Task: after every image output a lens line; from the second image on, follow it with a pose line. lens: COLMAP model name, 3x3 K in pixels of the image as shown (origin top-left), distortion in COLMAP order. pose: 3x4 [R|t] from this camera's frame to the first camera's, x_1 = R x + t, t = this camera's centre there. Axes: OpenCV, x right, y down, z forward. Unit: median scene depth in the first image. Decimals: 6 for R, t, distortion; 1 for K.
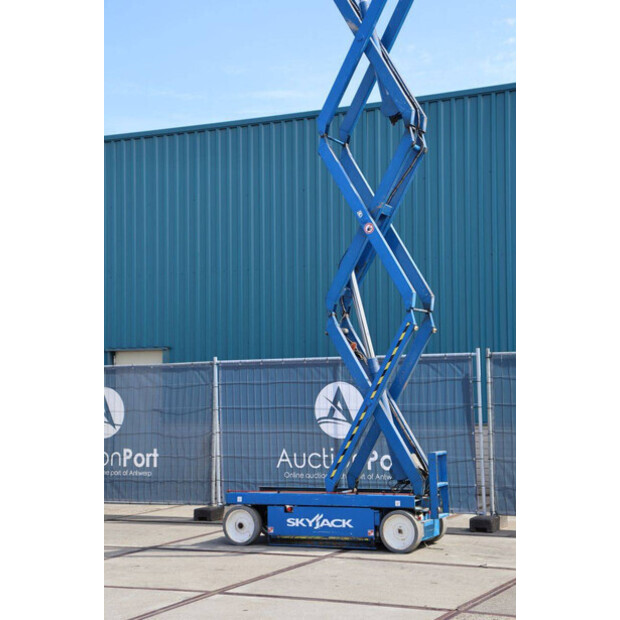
lens RADIAL K [[1158.7, 0, 310.0], [0, 1158.7, 310.0], [0, 0, 1]] dist [0.233669, 0.012112]
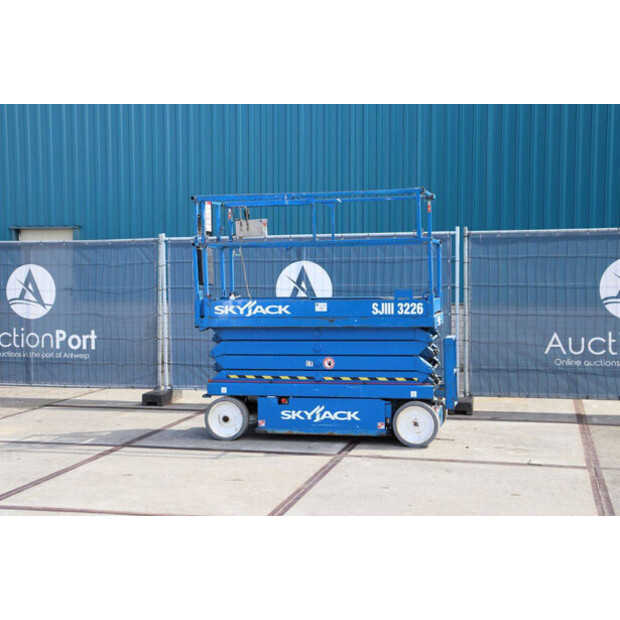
lens RADIAL K [[890.8, 0, 310.0], [0, 890.8, 310.0], [0, 0, 1]] dist [0.074784, 0.055743]
pose [[0.978695, -0.002068, 0.205308, -0.114713], [-0.020630, 0.993898, 0.108355, 0.021939], [-0.204279, -0.110282, 0.972681, 0.277561]]
